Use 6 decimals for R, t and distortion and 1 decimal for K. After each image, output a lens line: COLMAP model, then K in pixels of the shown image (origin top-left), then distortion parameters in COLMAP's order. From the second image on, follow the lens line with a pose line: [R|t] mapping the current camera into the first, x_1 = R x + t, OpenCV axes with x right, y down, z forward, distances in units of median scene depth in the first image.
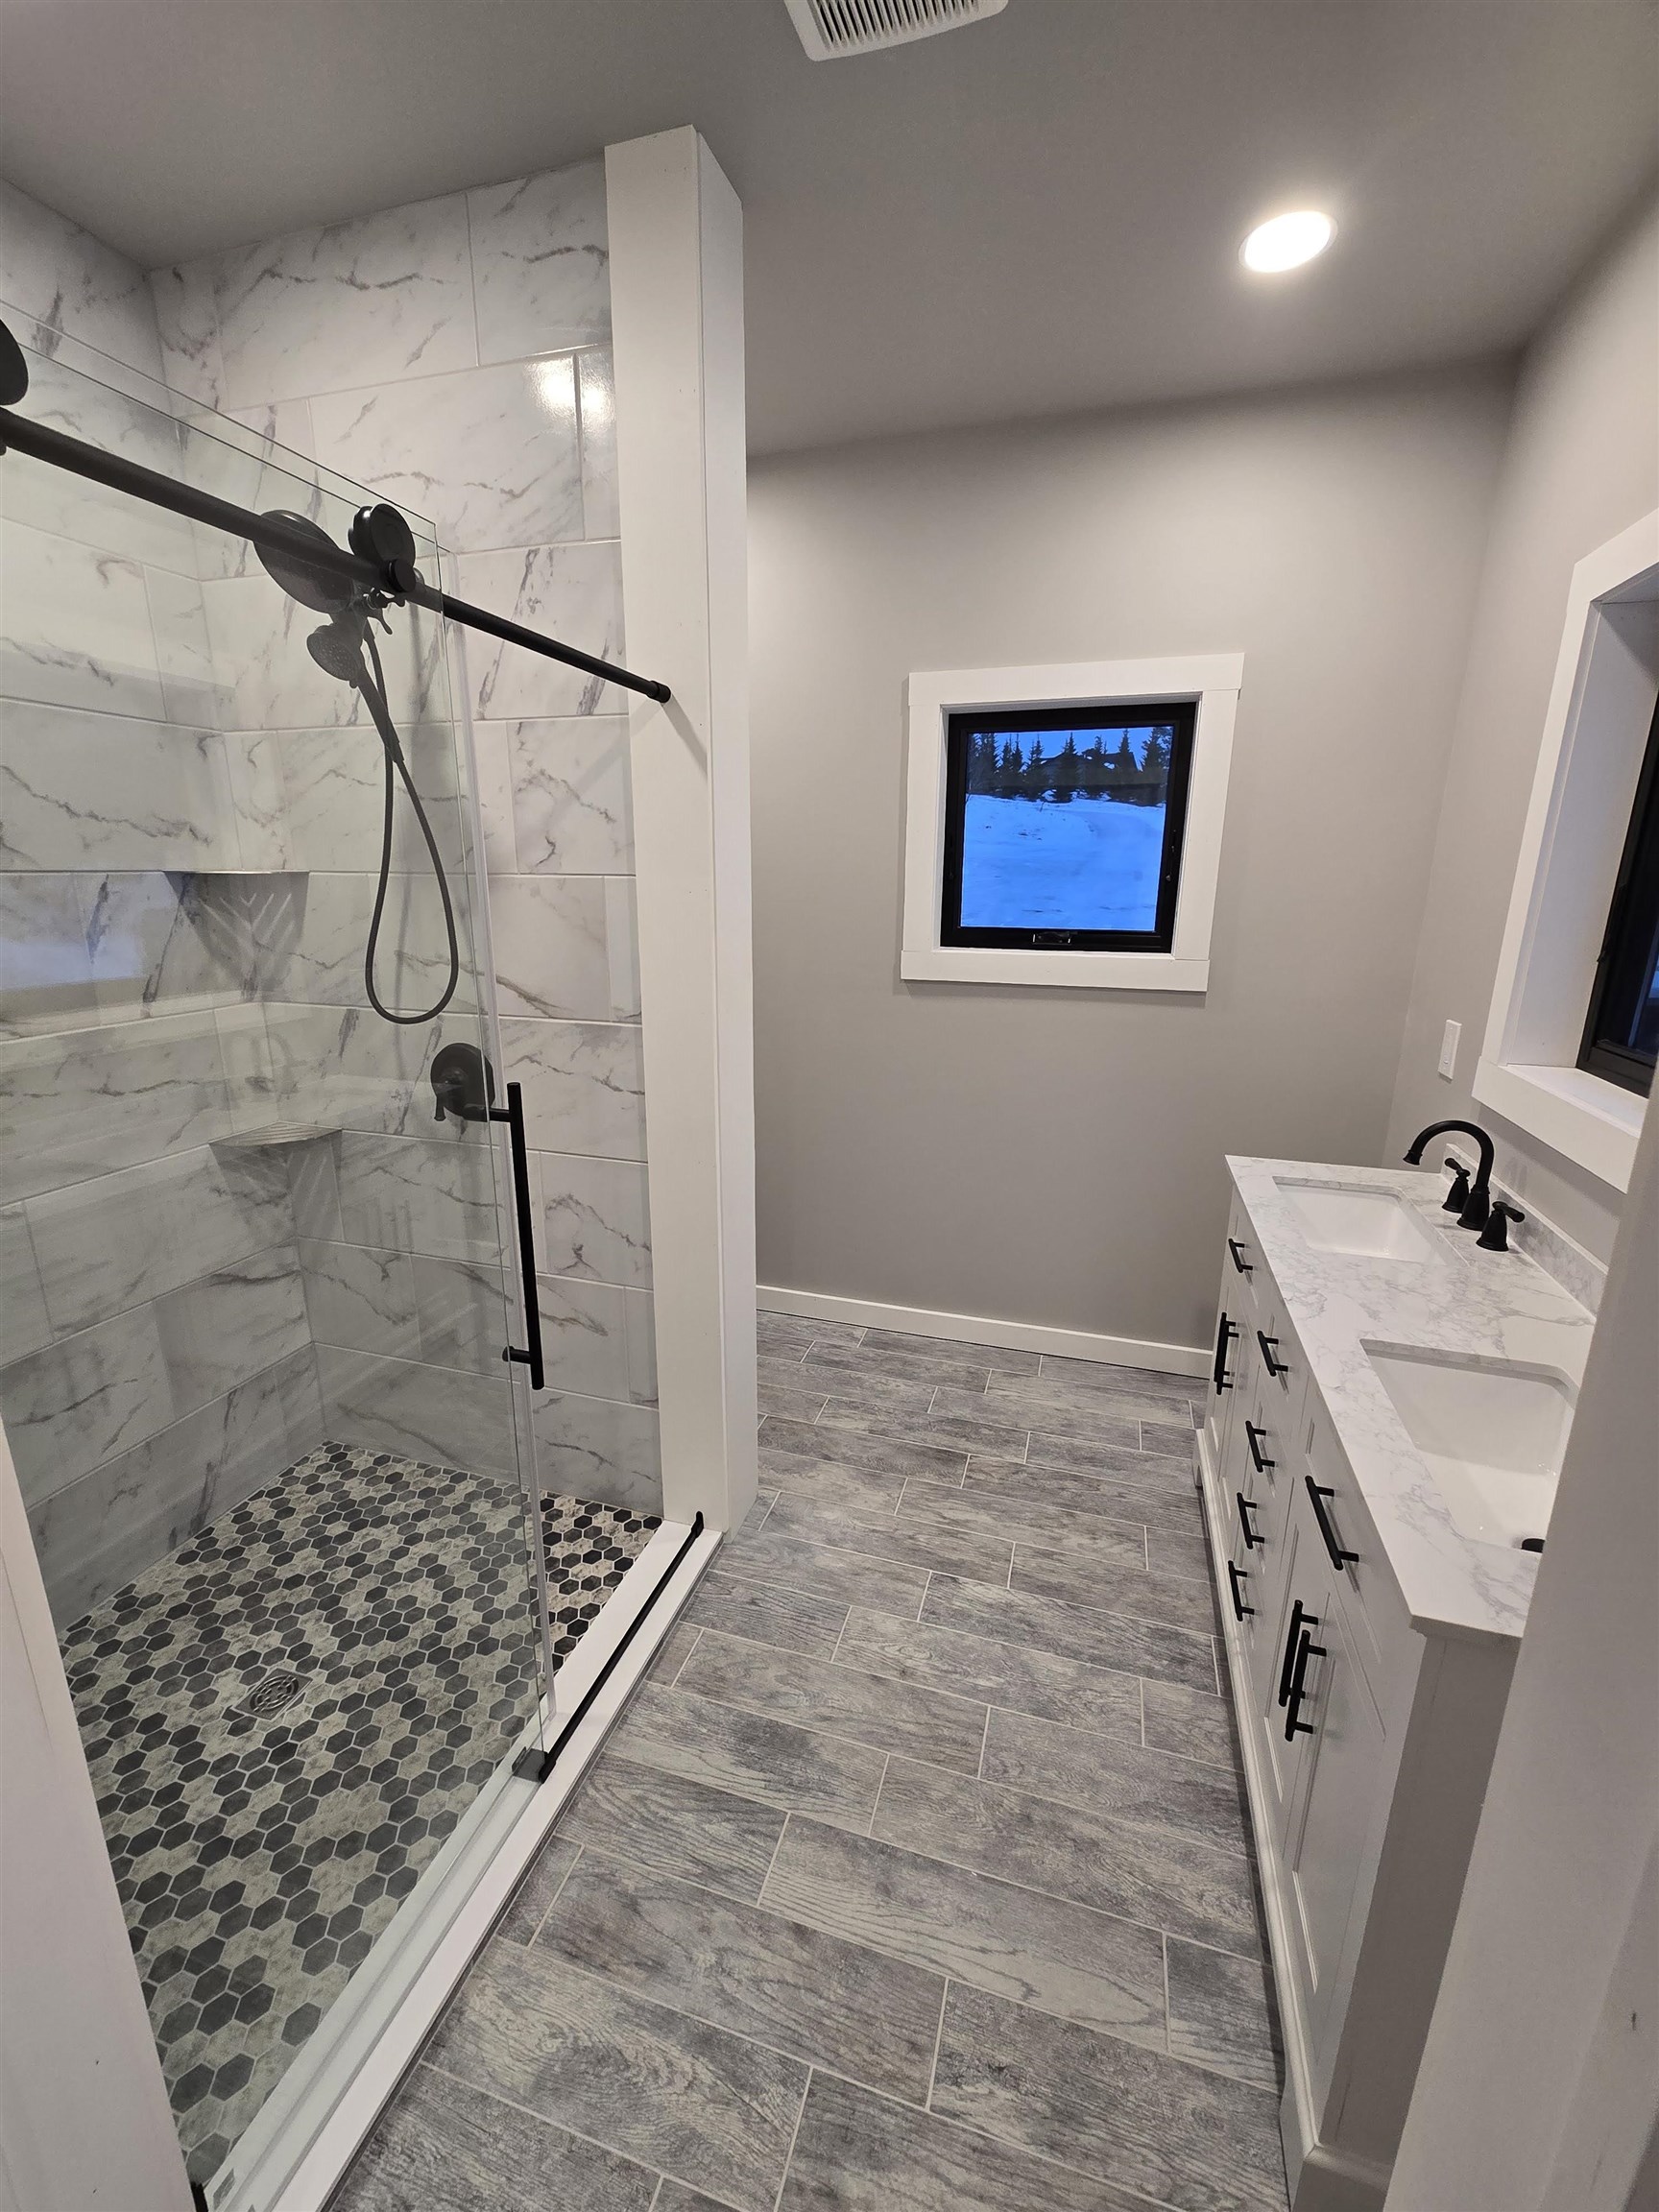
lens RADIAL K [[905.1, 0, 828.6], [0, 905.1, 1100.6], [0, 0, 1]] dist [-0.001733, 0.001294]
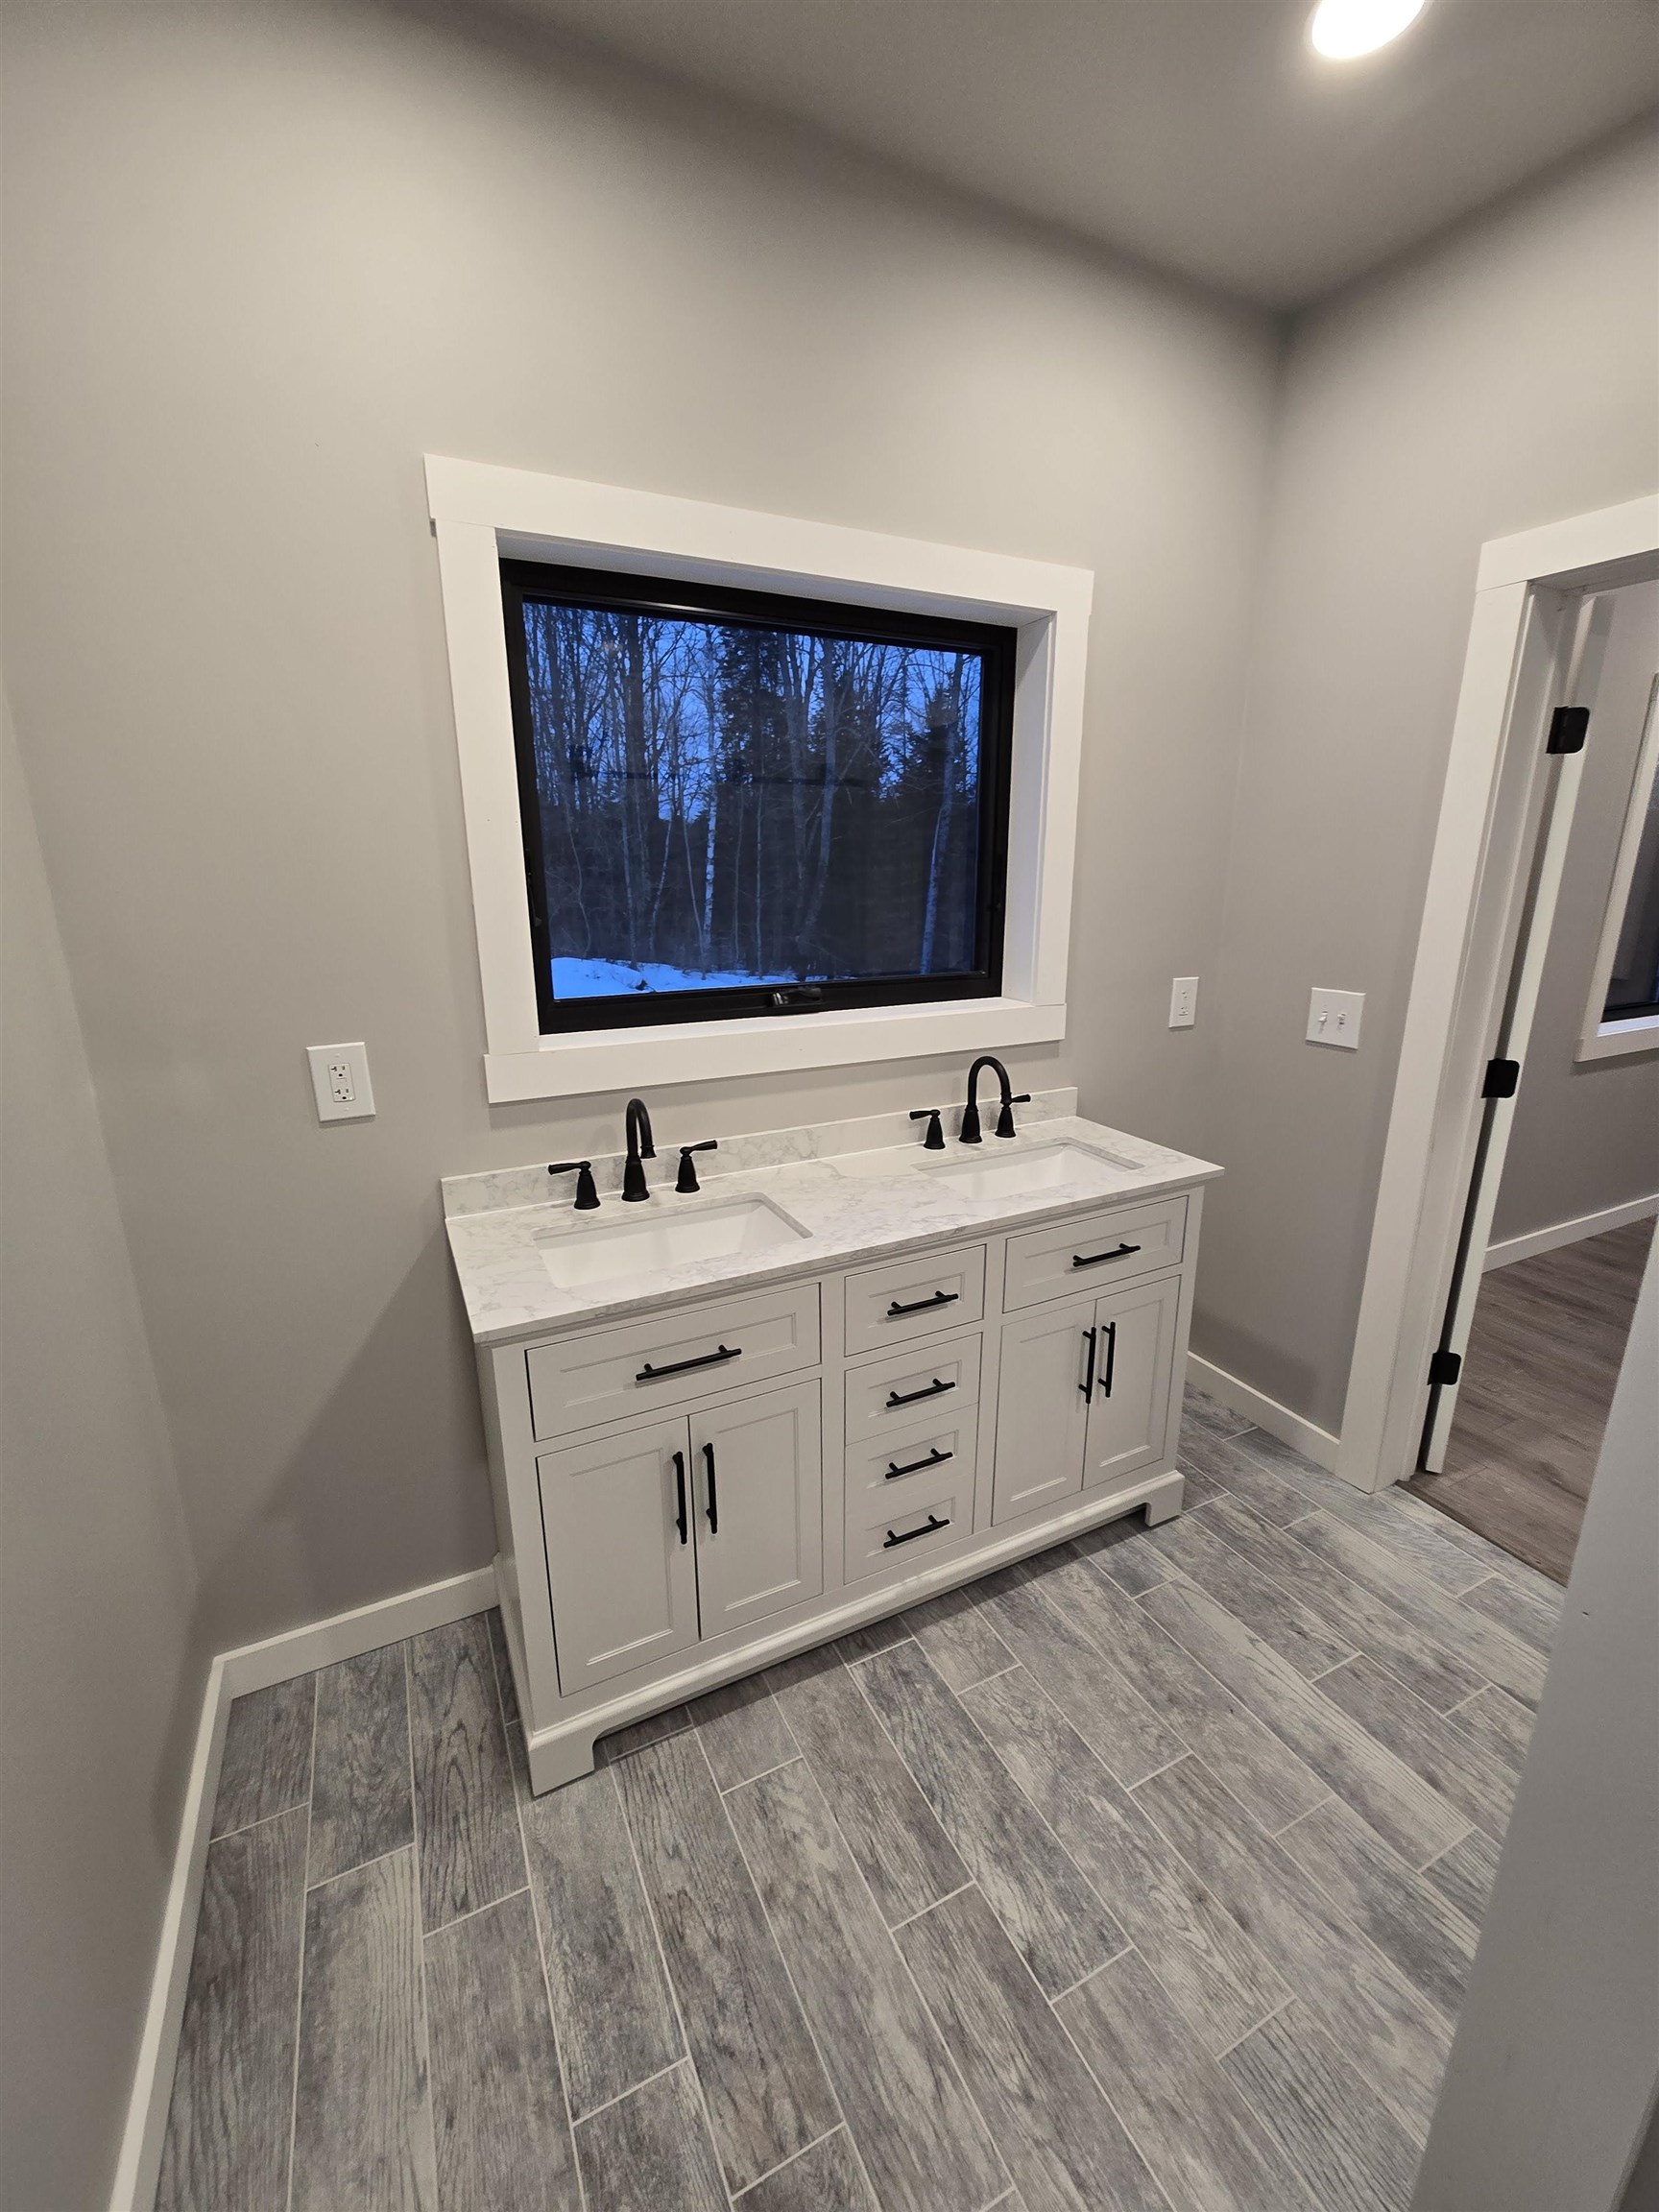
lens RADIAL K [[905.1, 0, 830.4], [0, 905.1, 1096.7], [0, 0, 1]] dist [-0.001733, 0.001294]
pose [[-0.689527, -0.193966, 0.697803, -0.096513], [0.174397, 0.890656, 0.419902, -0.318758], [-0.702949, 0.411229, -0.580305, 1.309538]]
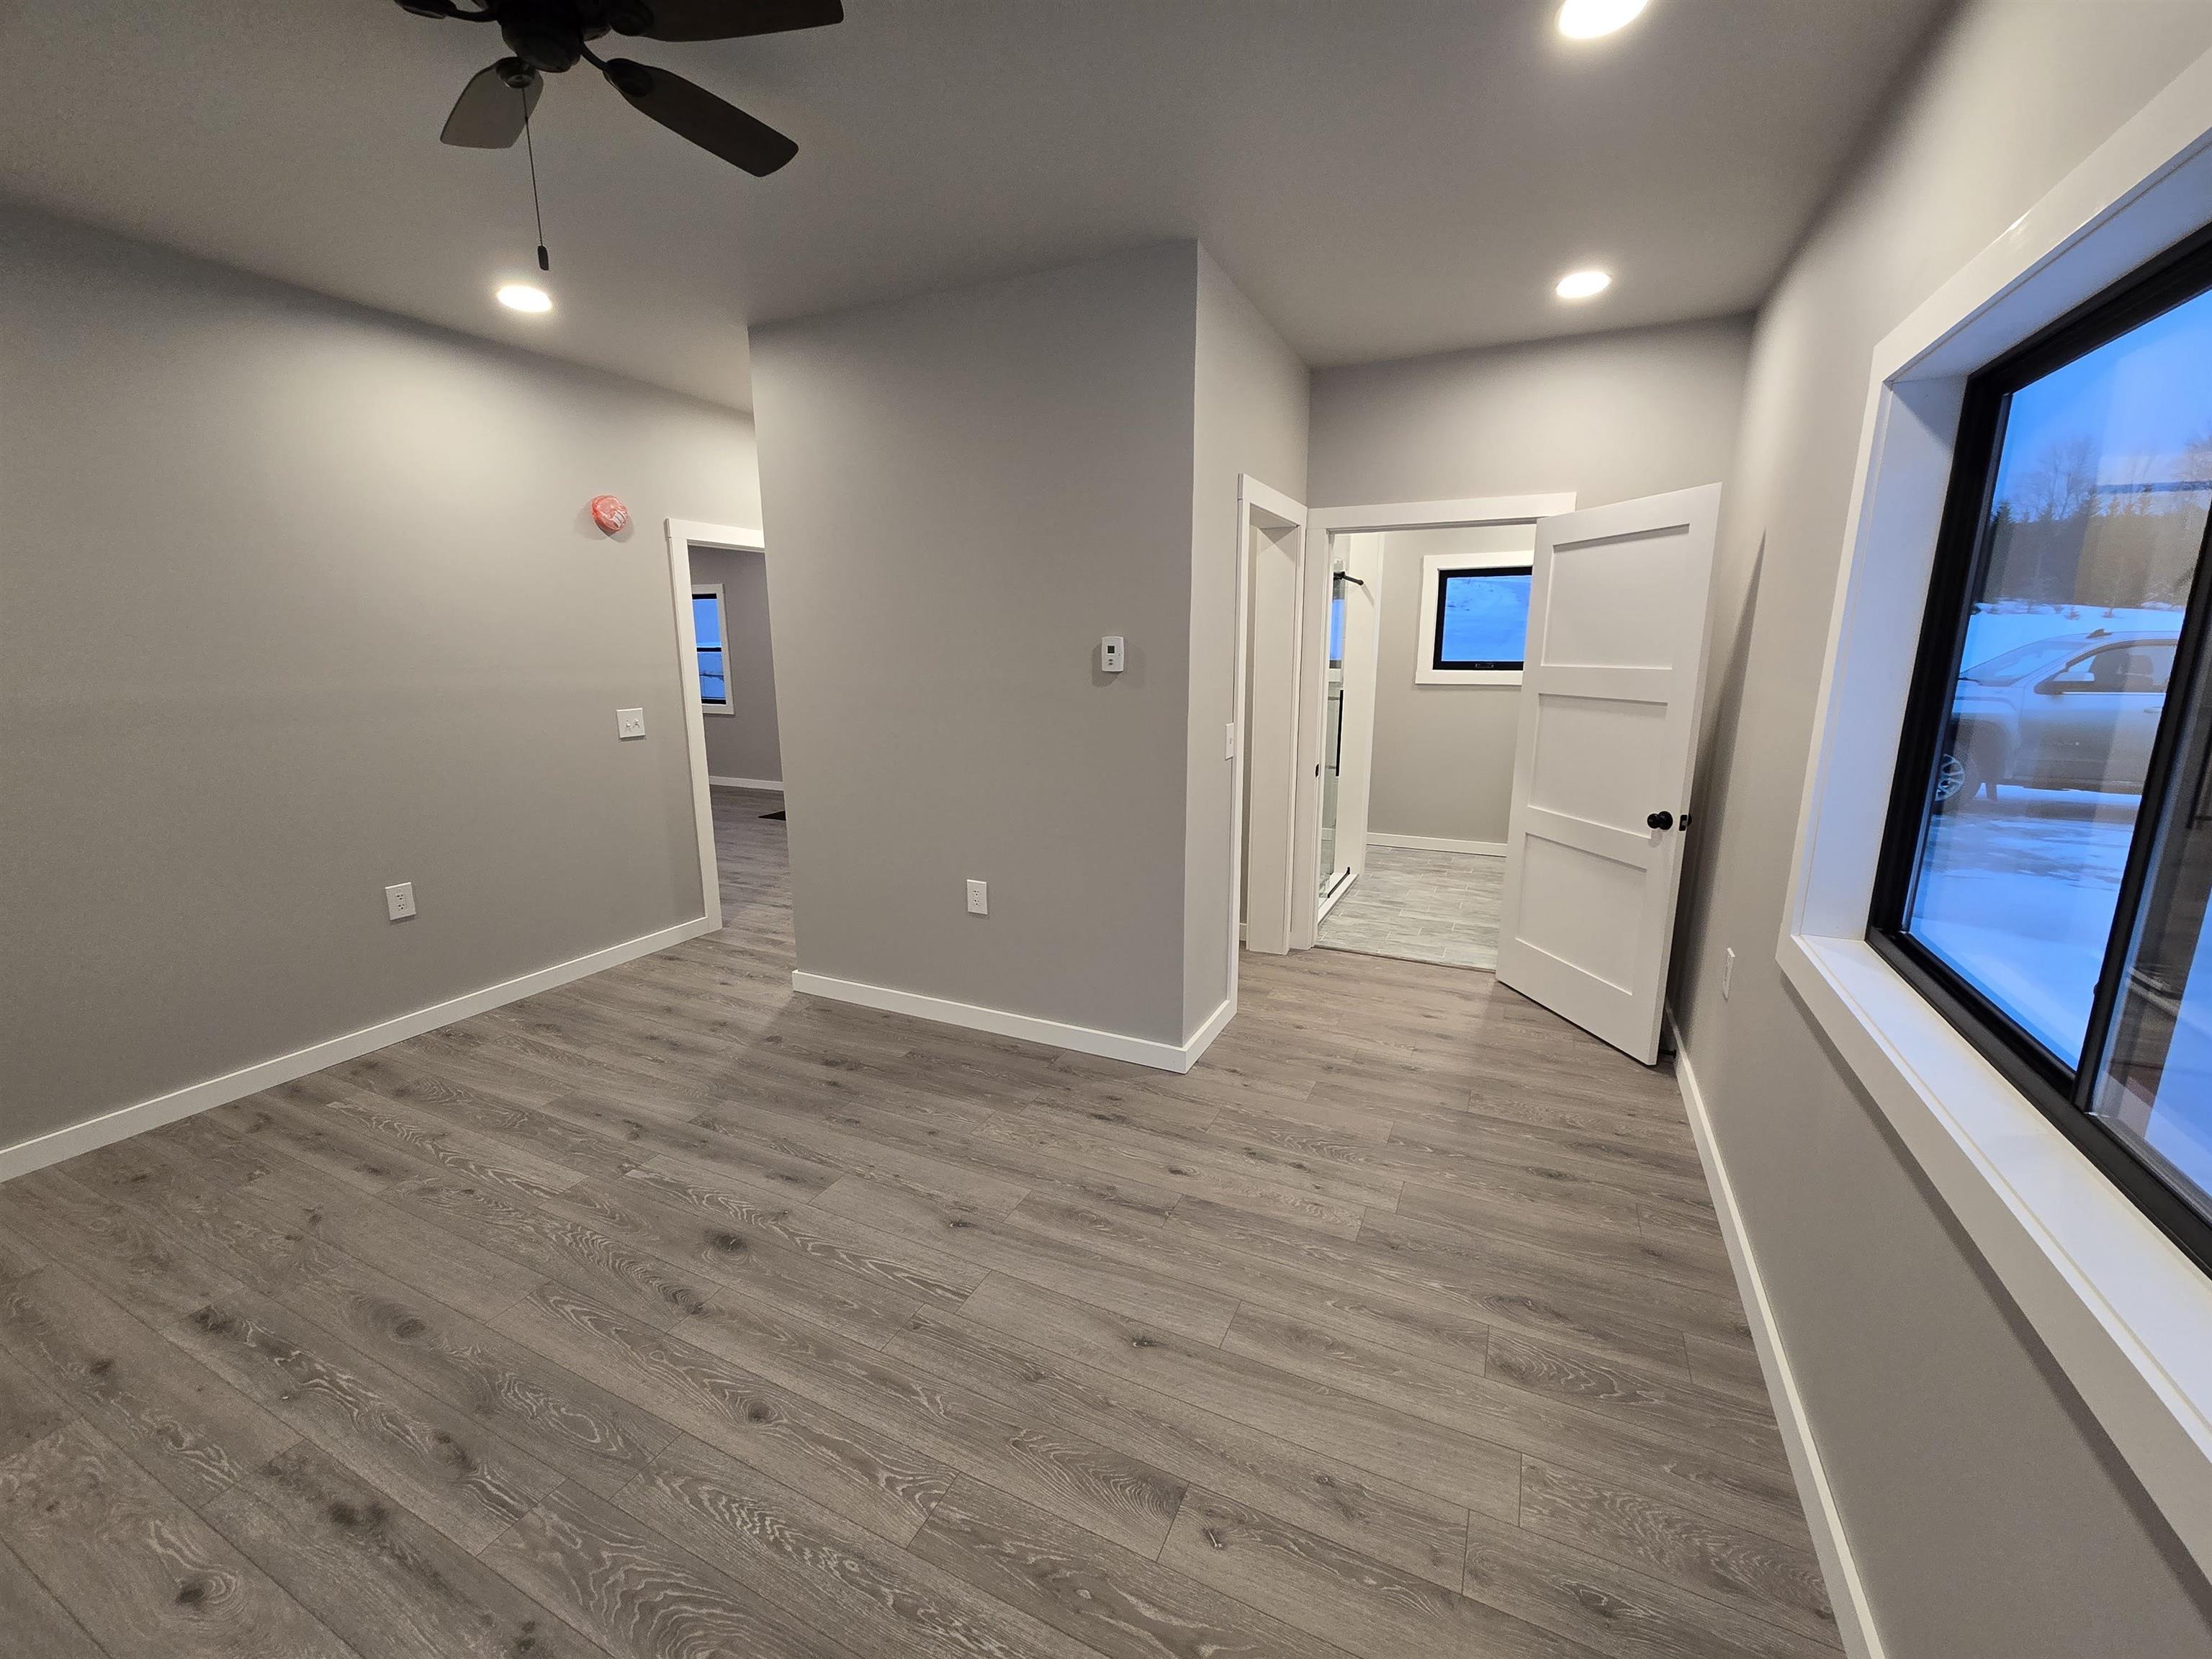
lens RADIAL K [[905.1, 0, 1099.4], [0, 905.1, 834.3], [0, 0, 1]] dist [-0.001733, 0.001294]
pose [[0.988152, 0.021071, -0.152027, -0.531687], [-0.027450, 0.998823, -0.039983, 0.543075], [0.151005, 0.043682, 0.987567, -2.059835]]
